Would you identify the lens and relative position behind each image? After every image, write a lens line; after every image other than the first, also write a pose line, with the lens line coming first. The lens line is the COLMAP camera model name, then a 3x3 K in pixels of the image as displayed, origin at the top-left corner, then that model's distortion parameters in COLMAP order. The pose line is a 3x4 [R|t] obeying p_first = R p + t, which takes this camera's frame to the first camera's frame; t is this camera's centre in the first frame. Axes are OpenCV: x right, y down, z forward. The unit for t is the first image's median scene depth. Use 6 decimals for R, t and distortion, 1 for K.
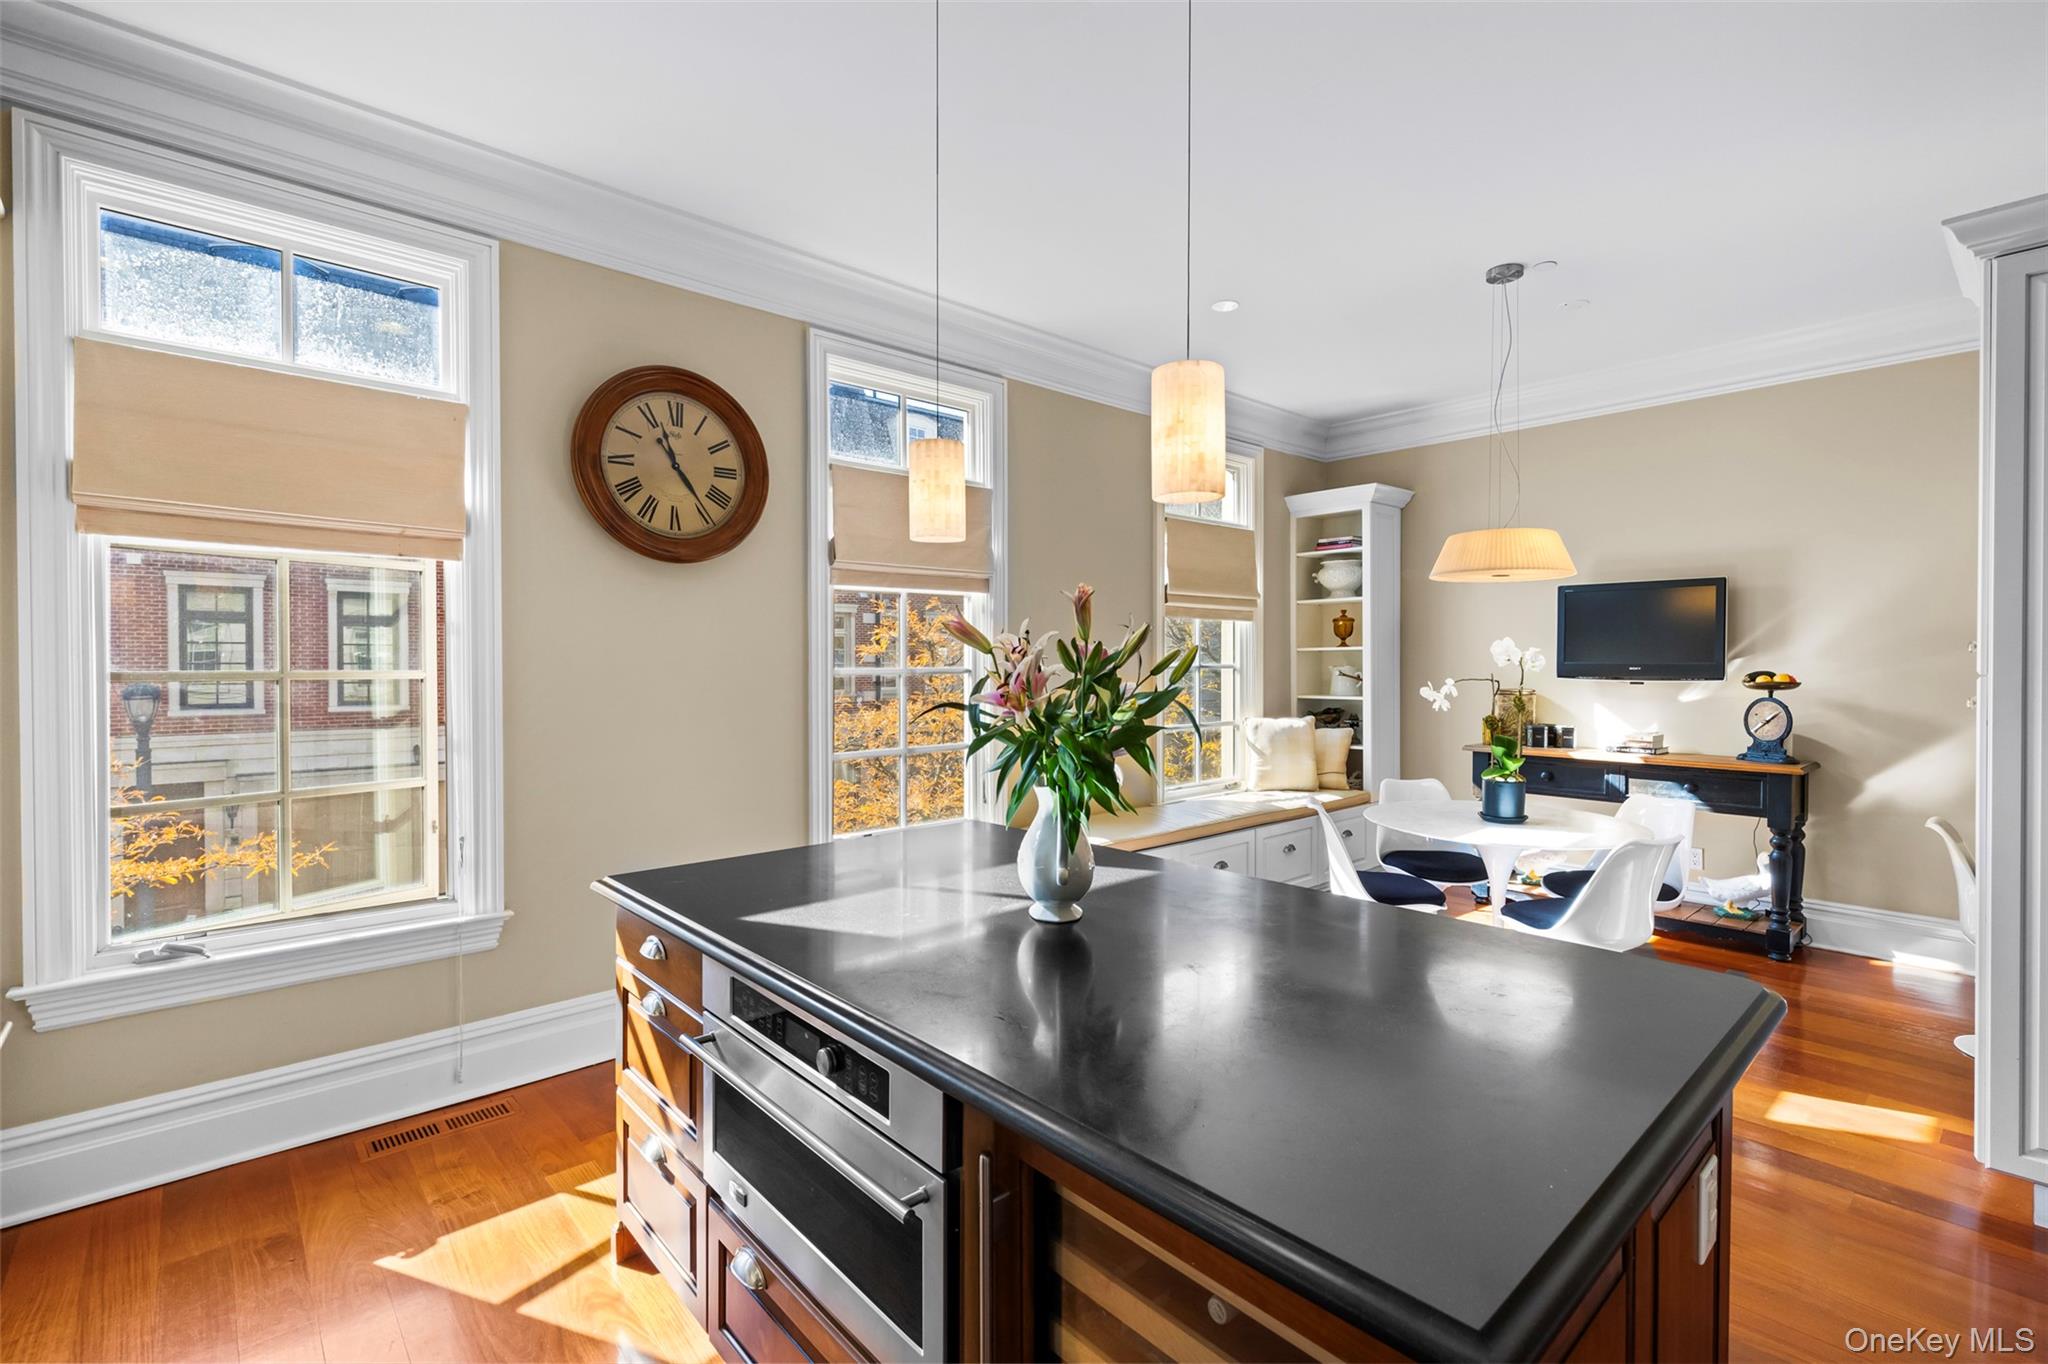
lens RADIAL K [[918.5, 0, 1026.2], [0, 918.5, 681.8], [0, 0, 1]] dist [0.000664, -0.000147]
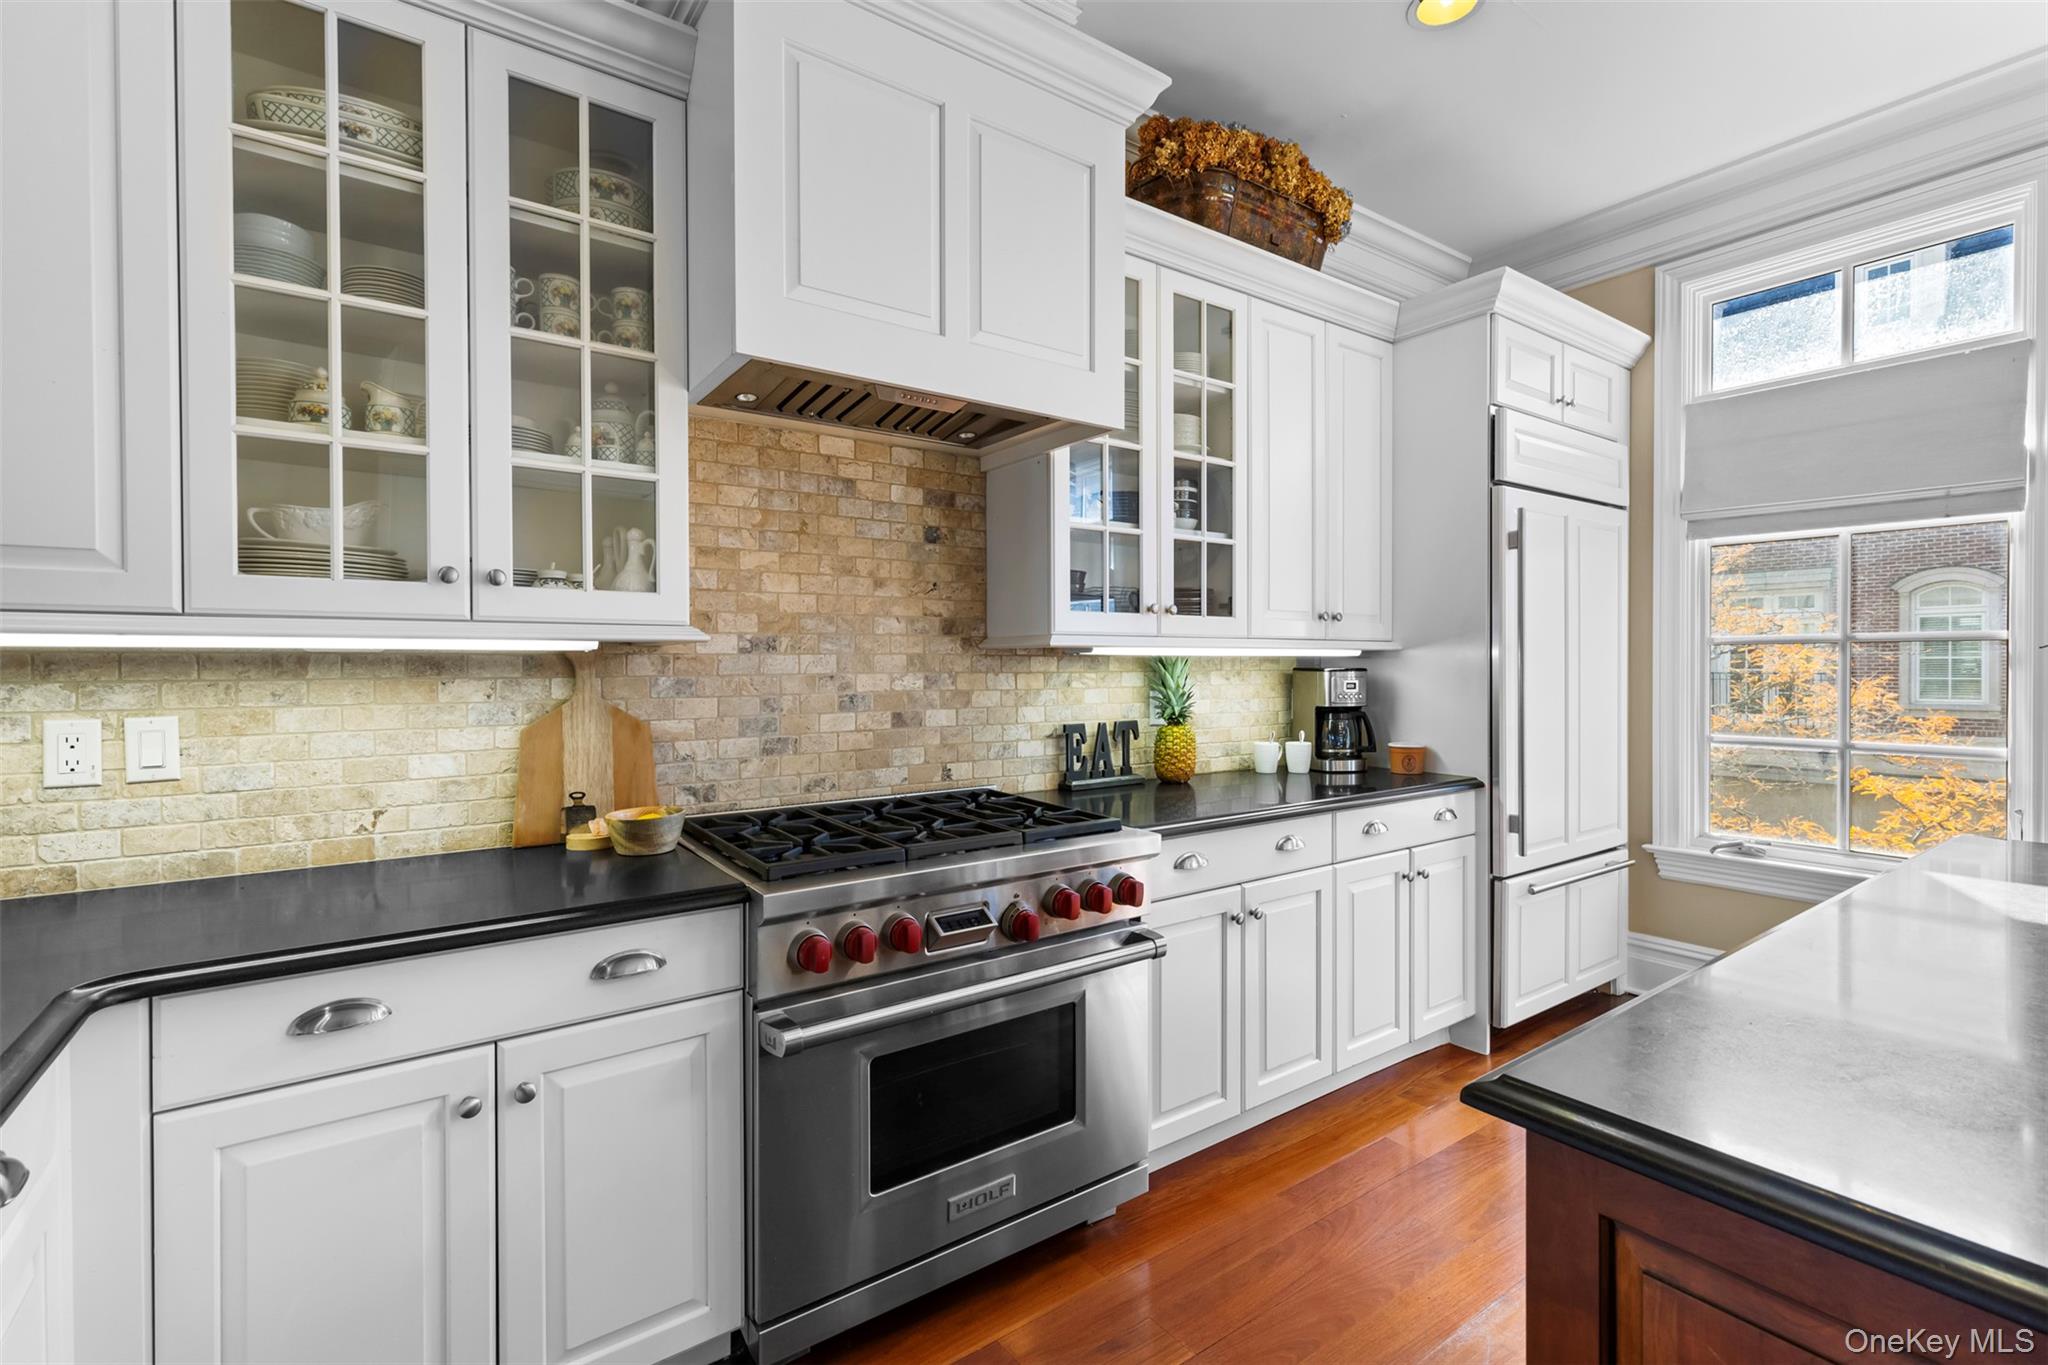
lens RADIAL K [[918.5, 0, 1023.4], [0, 918.5, 671.2], [0, 0, 1]] dist [0.000664, -0.000147]
pose [[-0.110907, 0.011067, -0.993769, 0.472228], [-0.010281, 0.999872, 0.012282, 0.032838], [0.993778, 0.011580, -0.110779, 0.116868]]
